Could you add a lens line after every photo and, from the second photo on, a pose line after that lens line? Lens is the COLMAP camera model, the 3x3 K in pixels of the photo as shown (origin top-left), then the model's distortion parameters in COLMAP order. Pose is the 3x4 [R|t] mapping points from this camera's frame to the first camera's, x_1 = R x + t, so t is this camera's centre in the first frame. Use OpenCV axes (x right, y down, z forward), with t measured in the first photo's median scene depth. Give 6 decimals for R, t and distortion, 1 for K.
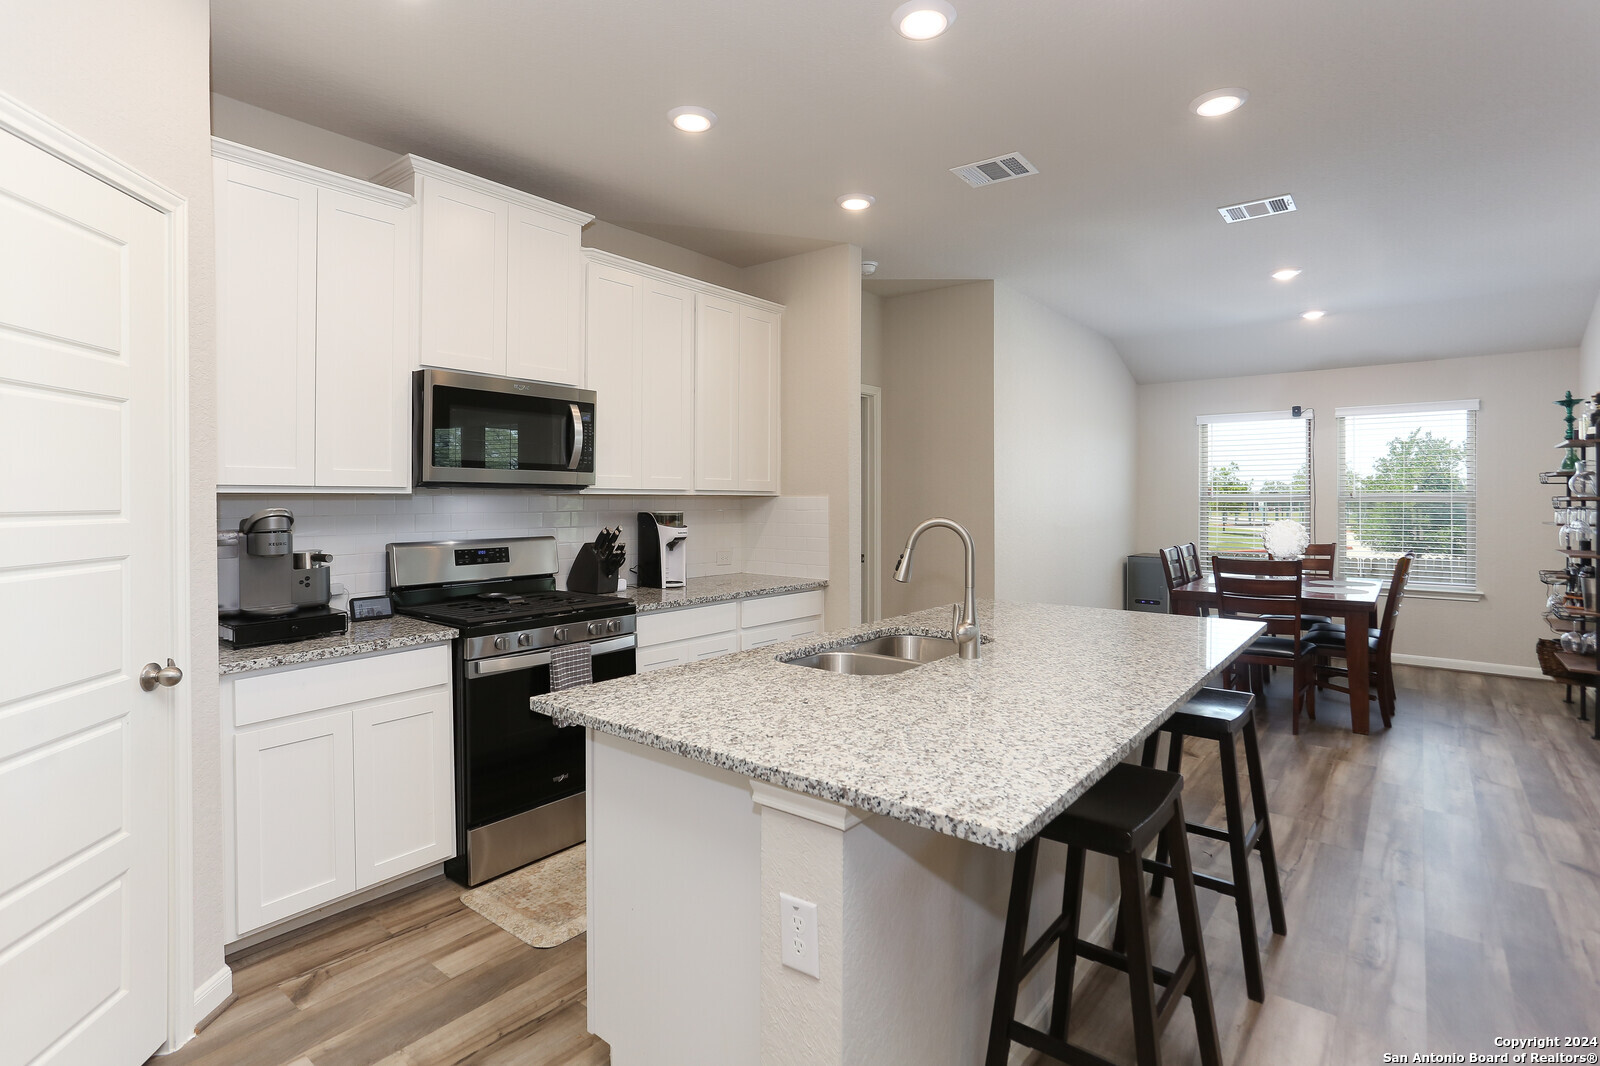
lens RADIAL K [[812.7, 0, 776.0], [0, 812.7, 493.6], [0, 0, 1]] dist [-0.001779, 0.005691]
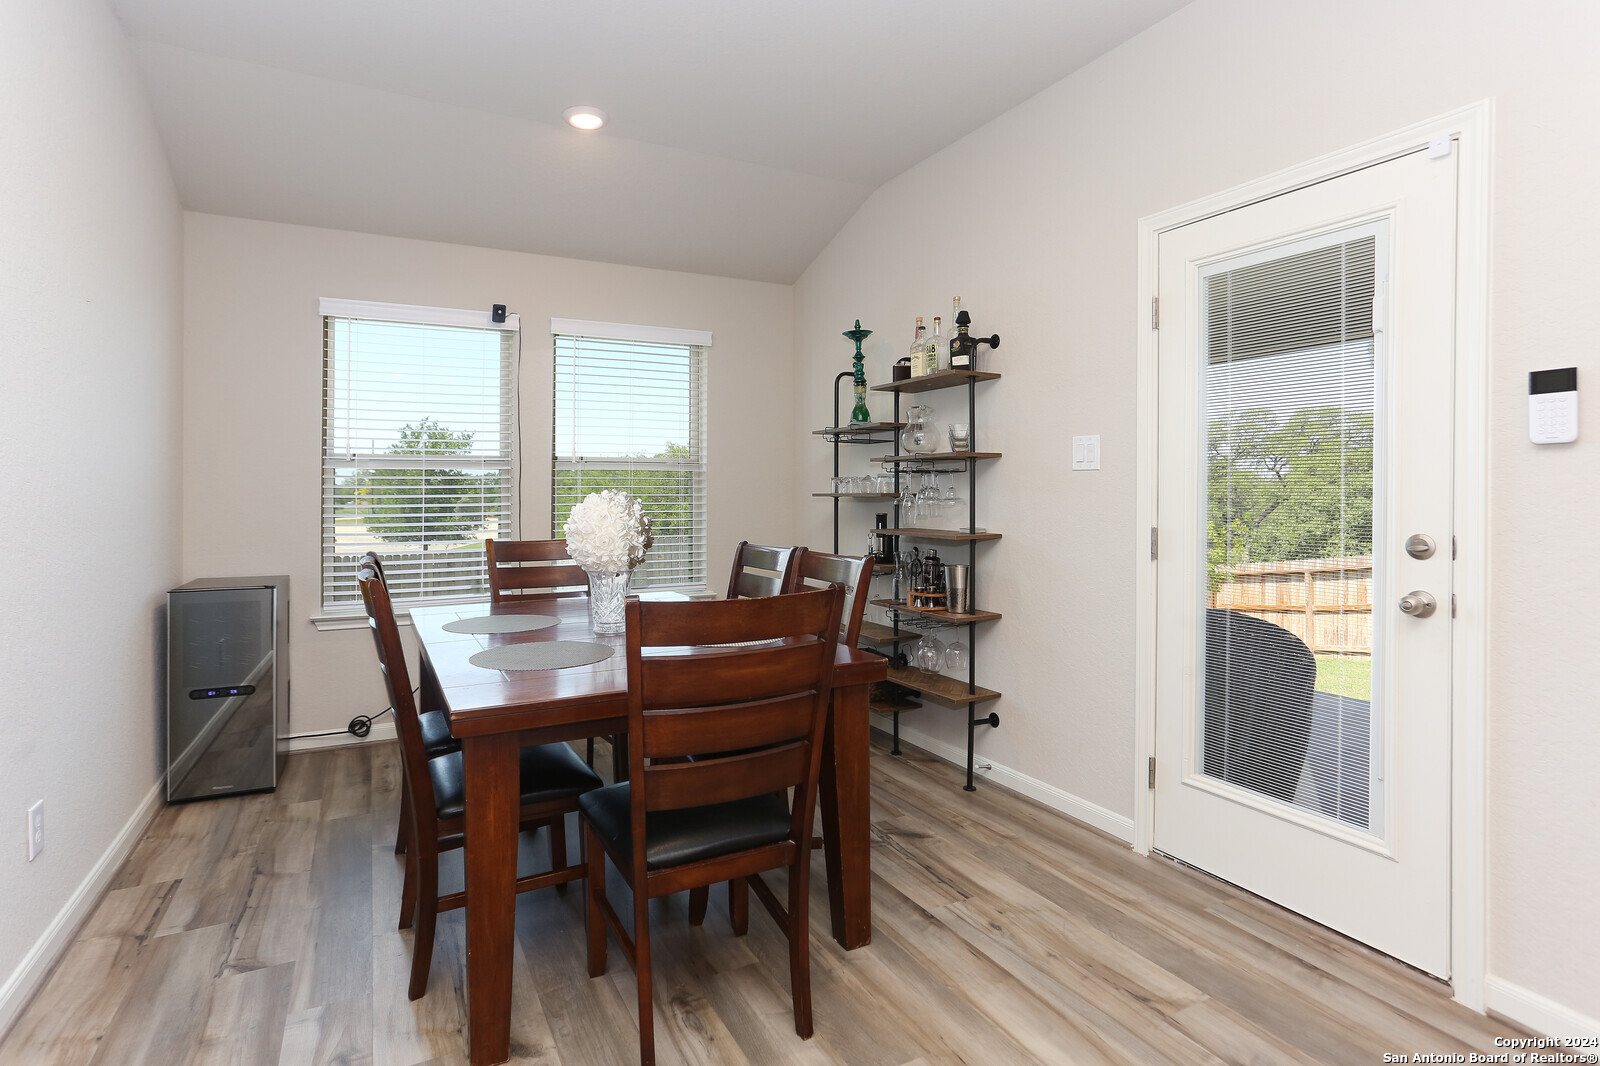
lens RADIAL K [[812.7, 0, 771.9], [0, 812.7, 495.4], [0, 0, 1]] dist [-0.001779, 0.005691]
pose [[0.420980, -0.006324, 0.907048, 0.195287], [-0.000079, 0.999975, 0.007009, 0.024695], [-0.907070, -0.003023, 0.420970, 0.579727]]
